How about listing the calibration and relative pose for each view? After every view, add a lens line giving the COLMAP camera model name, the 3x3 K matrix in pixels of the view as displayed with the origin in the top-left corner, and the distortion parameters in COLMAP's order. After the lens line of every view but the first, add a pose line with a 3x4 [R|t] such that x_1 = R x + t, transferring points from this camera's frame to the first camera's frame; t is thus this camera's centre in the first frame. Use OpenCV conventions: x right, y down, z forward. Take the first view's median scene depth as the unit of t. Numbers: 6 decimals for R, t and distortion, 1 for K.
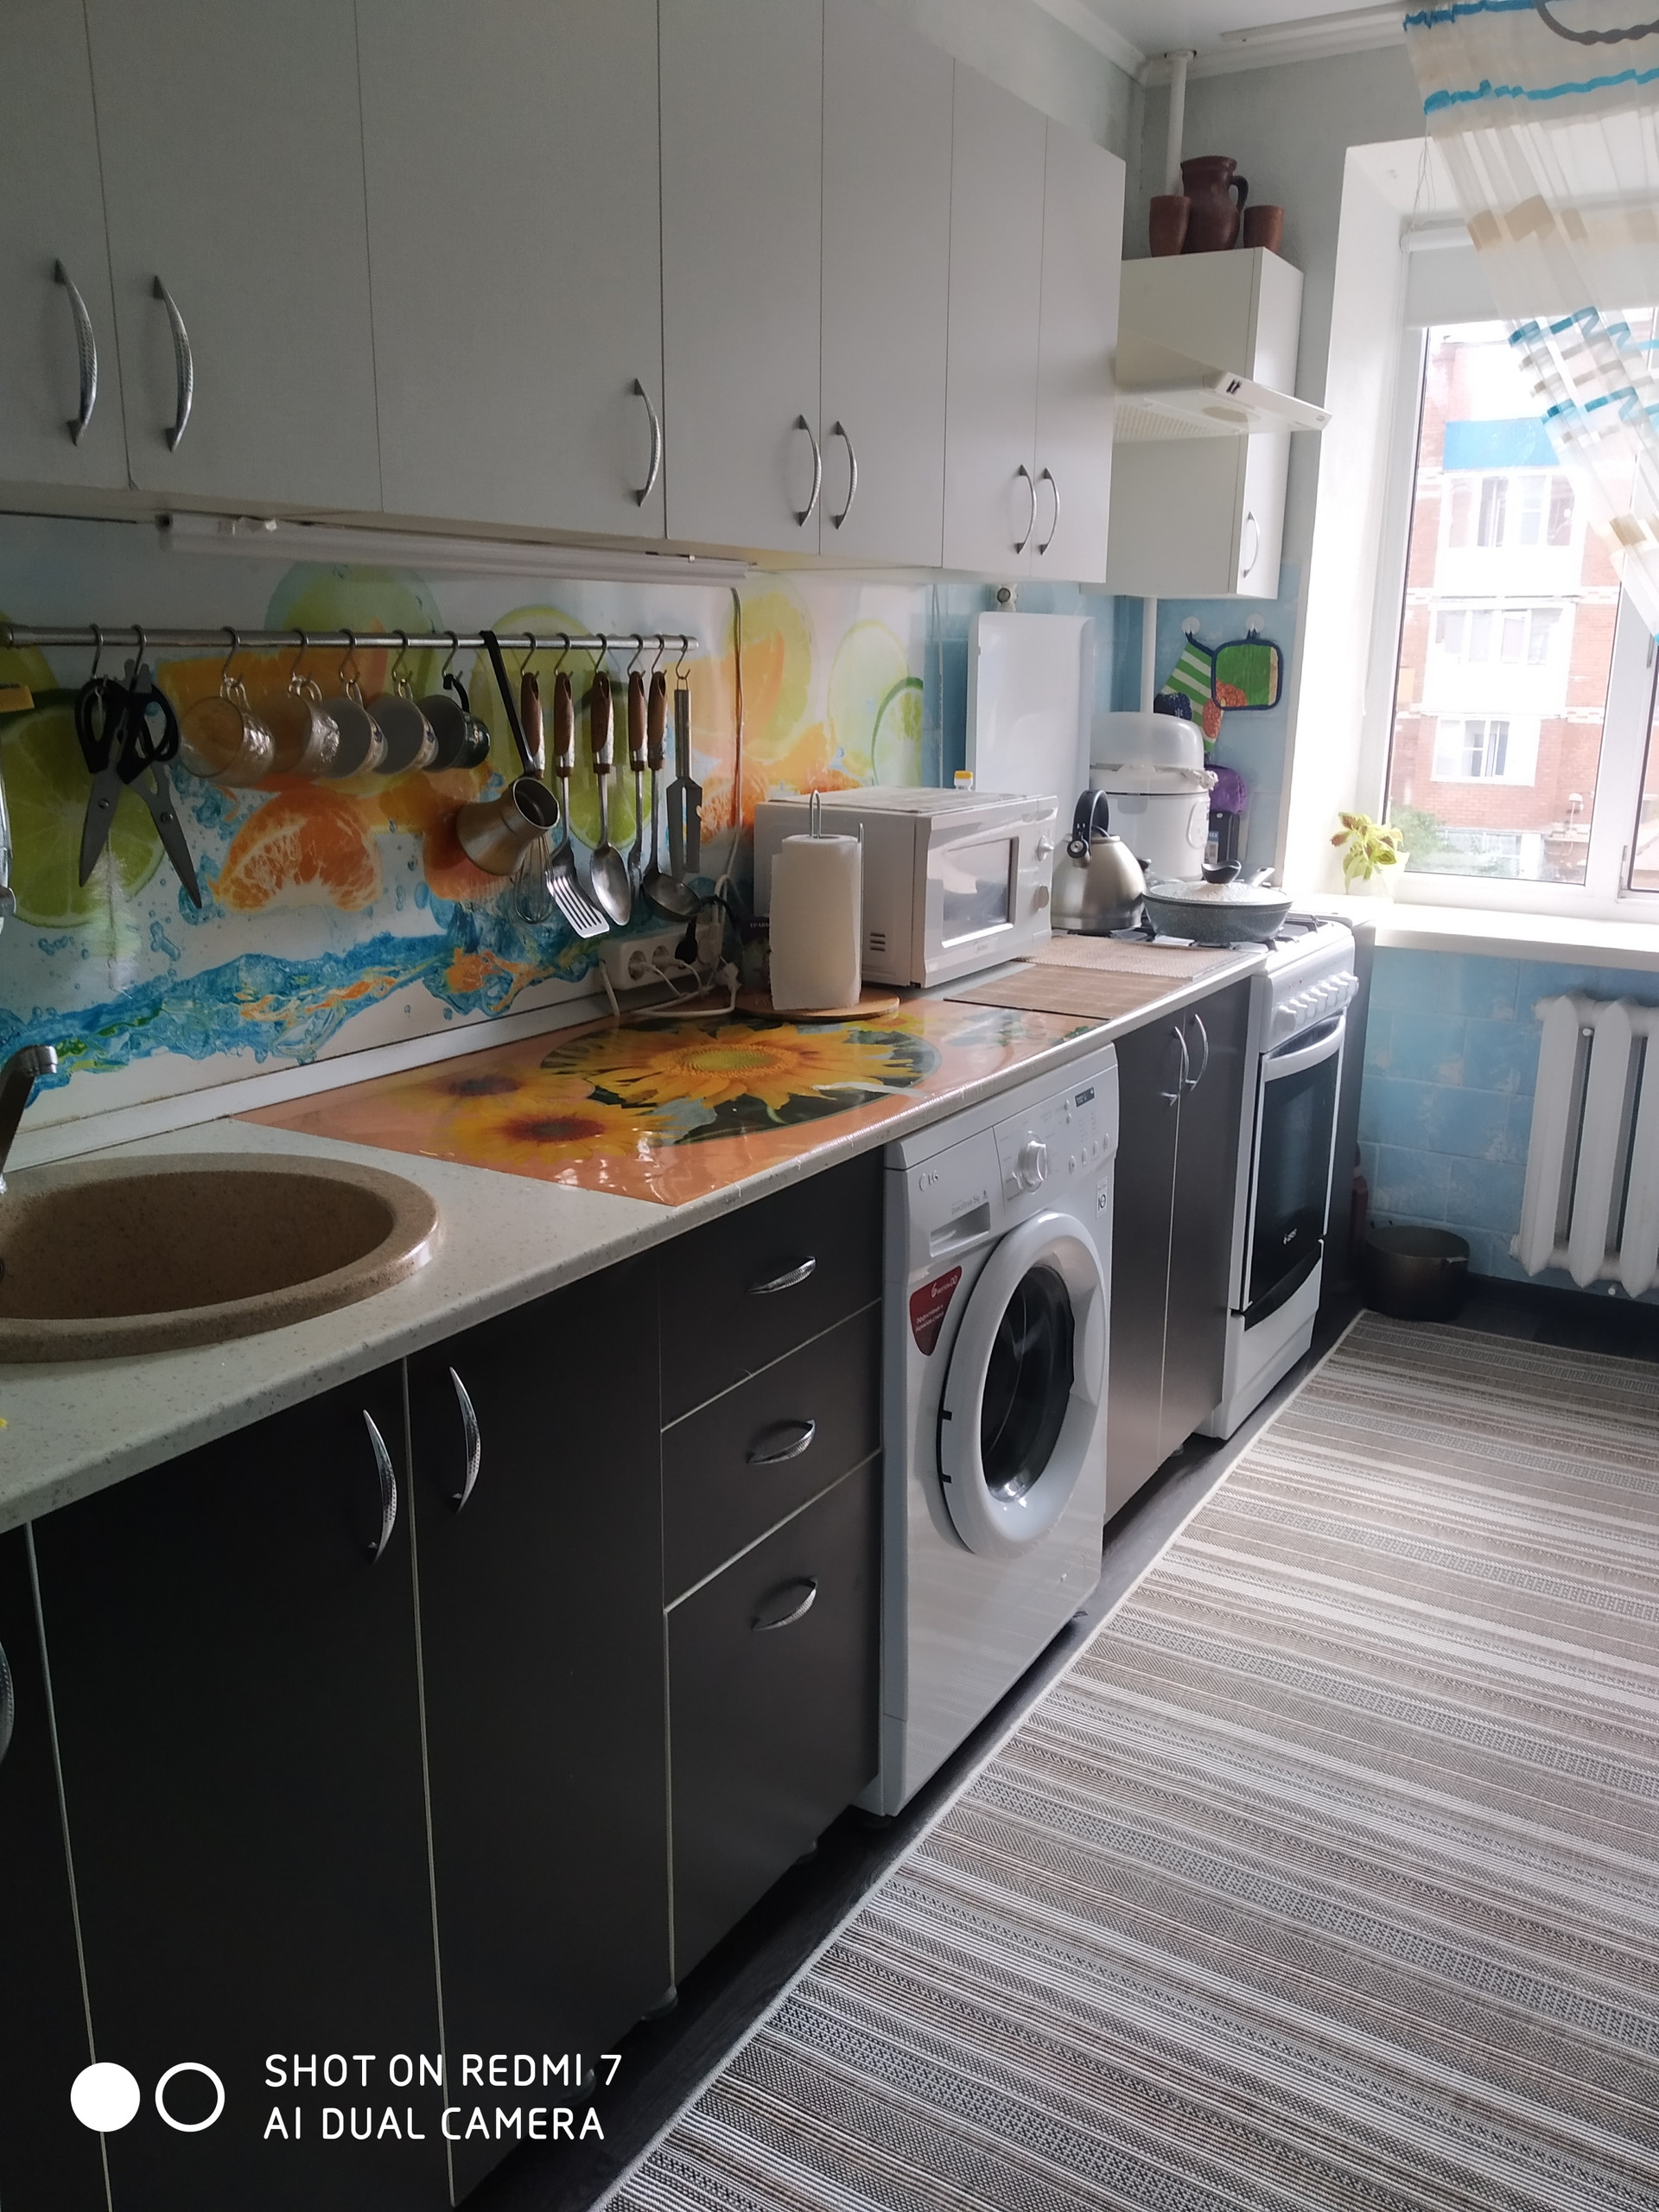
lens RADIAL K [[1726.4, 0, 826.5], [0, 1726.4, 1104.9], [0, 0, 1]] dist [0.035481, -0.064036]
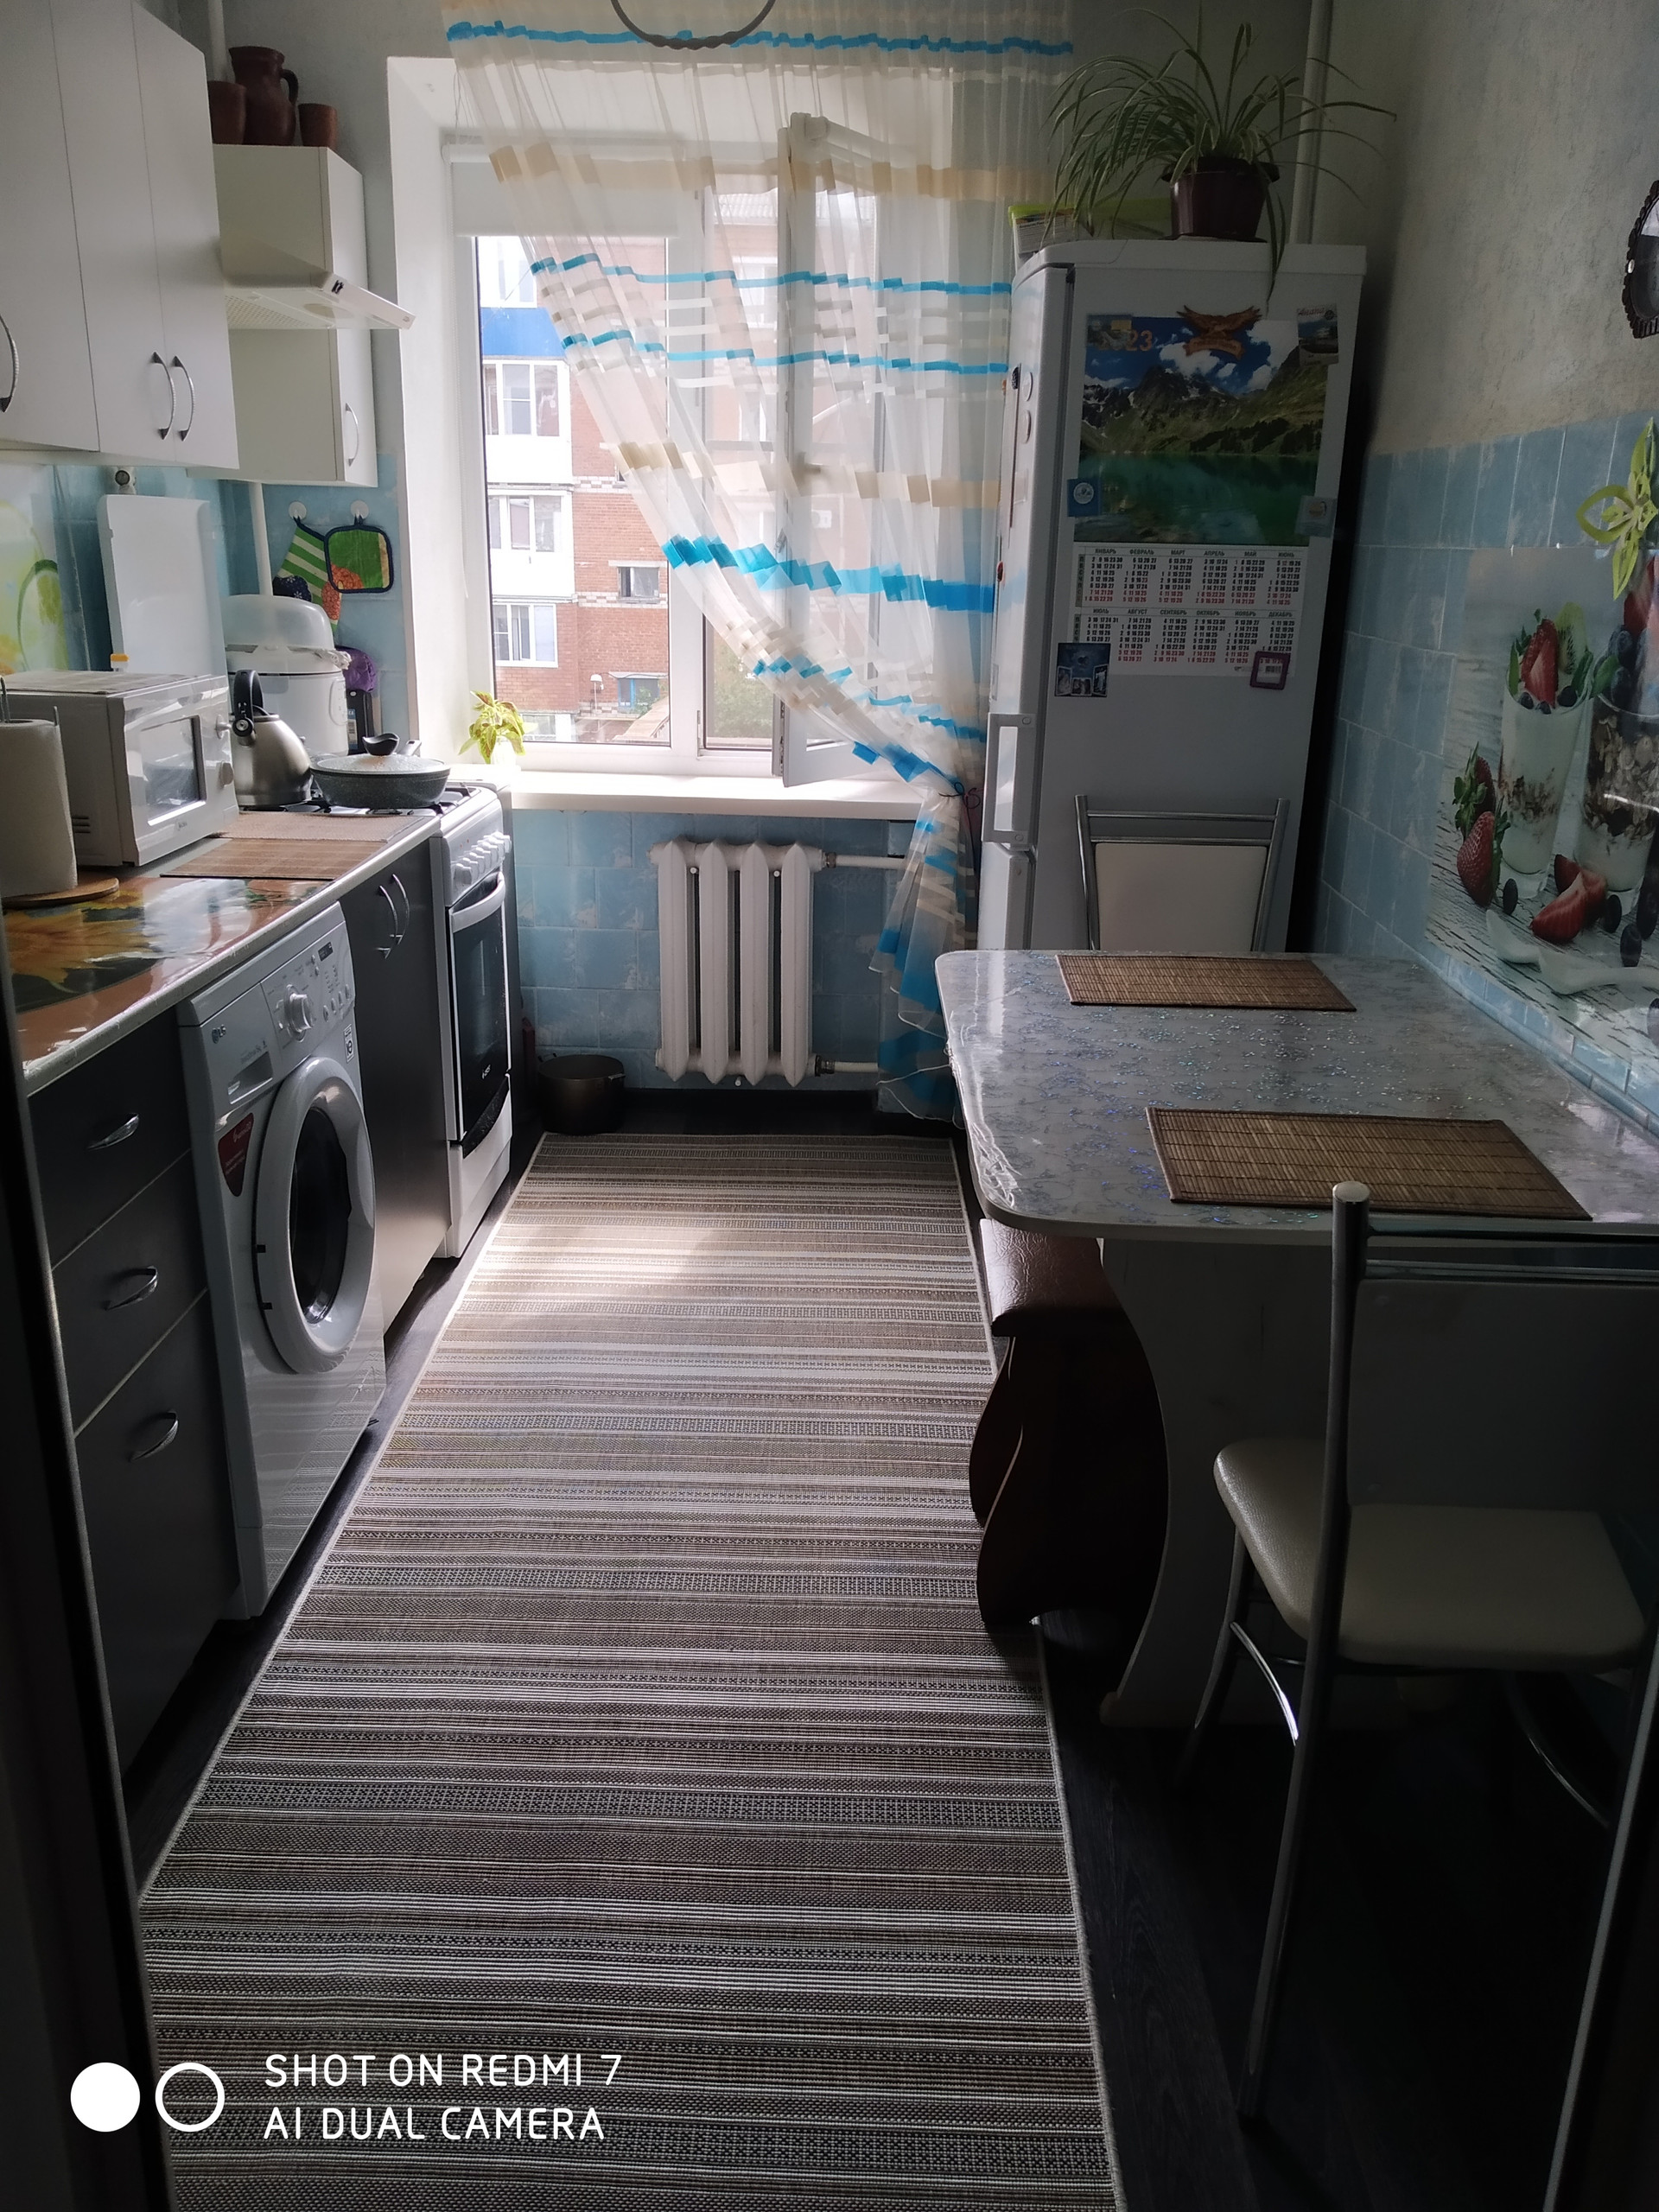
lens RADIAL K [[1726.4, 0, 838.1], [0, 1726.4, 1116.7], [0, 0, 1]] dist [0.035481, -0.064036]
pose [[0.855537, -0.150603, 0.495353, -0.115844], [0.116280, 0.988208, 0.099615, 0.023859], [-0.504514, -0.027625, 0.862961, -0.102176]]
